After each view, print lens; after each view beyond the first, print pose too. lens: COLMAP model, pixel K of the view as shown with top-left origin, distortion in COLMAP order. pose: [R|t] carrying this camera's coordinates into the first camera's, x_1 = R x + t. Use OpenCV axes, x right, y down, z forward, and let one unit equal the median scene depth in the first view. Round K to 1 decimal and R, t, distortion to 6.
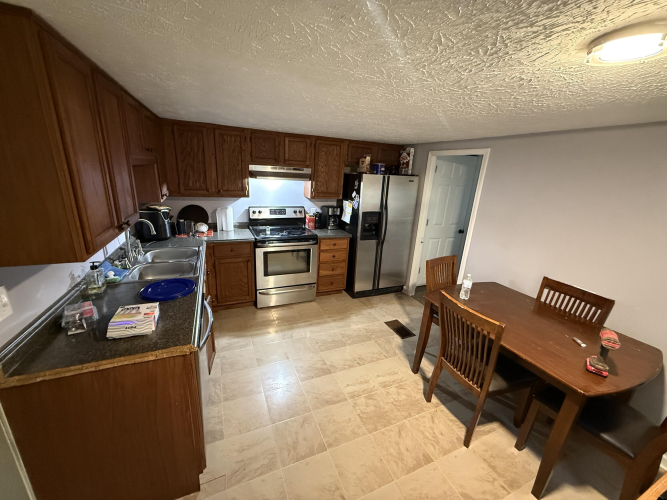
lens RADIAL K [[263.8, 0, 334.6], [0, 263.8, 249.2], [0, 0, 1]] dist [0.007424, 0.000047]
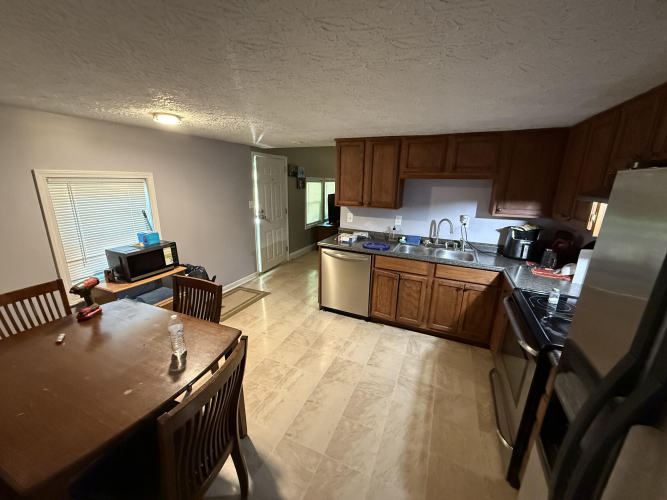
lens RADIAL K [[263.8, 0, 336.3], [0, 263.8, 251.9], [0, 0, 1]] dist [0.007424, 0.000047]
pose [[-0.731485, 0.122907, -0.670689, 0.545219], [-0.241654, 0.873046, 0.423549, -0.361436], [0.637600, 0.471895, -0.608919, 1.366079]]
